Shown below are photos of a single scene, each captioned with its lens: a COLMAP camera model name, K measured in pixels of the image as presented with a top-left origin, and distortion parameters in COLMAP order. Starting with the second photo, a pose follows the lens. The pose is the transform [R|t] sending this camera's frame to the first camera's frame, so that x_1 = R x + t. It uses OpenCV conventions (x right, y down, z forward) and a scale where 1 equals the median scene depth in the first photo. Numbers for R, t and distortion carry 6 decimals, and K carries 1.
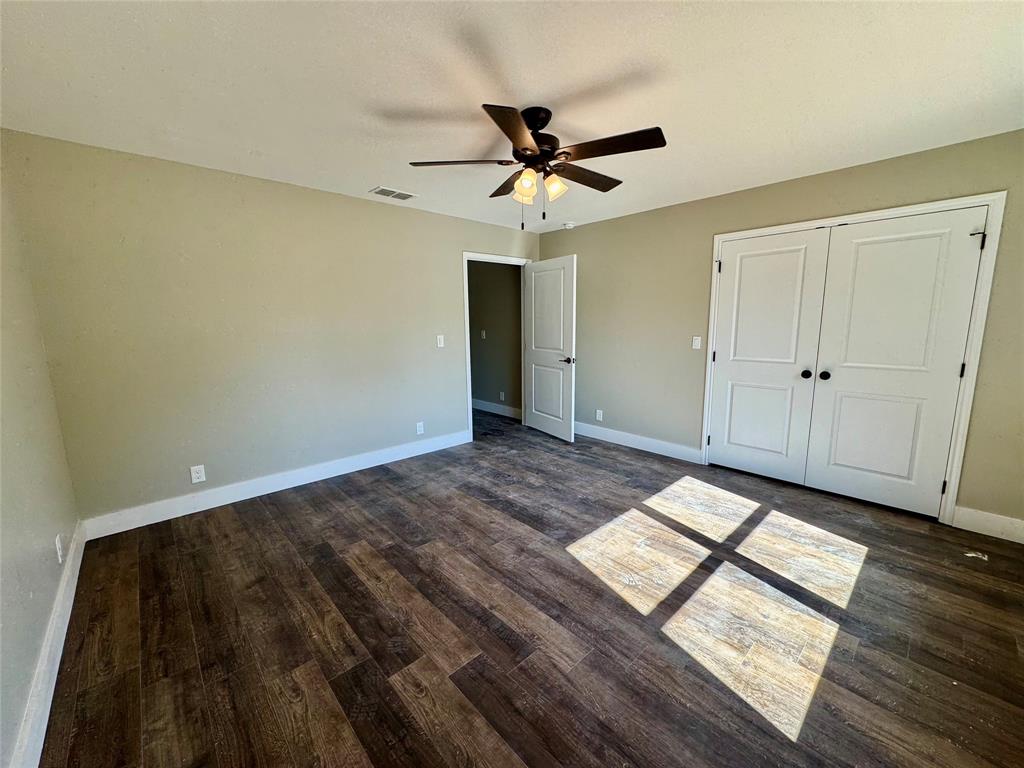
lens RADIAL K [[406.5, 0, 513.1], [0, 406.5, 384.3], [0, 0, 1]] dist [-0.000879, -0.000192]
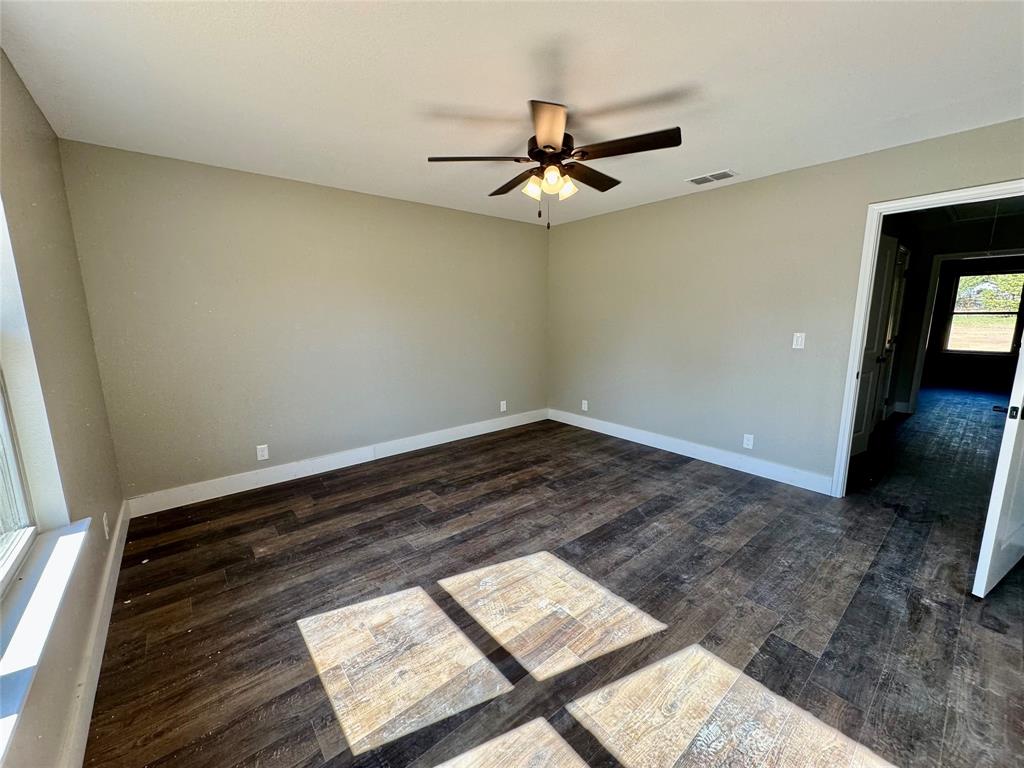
lens RADIAL K [[406.5, 0, 513.1], [0, 406.5, 384.3], [0, 0, 1]] dist [-0.000879, -0.000192]
pose [[-0.049926, 0.179822, -0.982431, 1.065475], [-0.150897, 0.971008, 0.185399, -0.157795], [0.987288, 0.157502, -0.021344, 0.925418]]
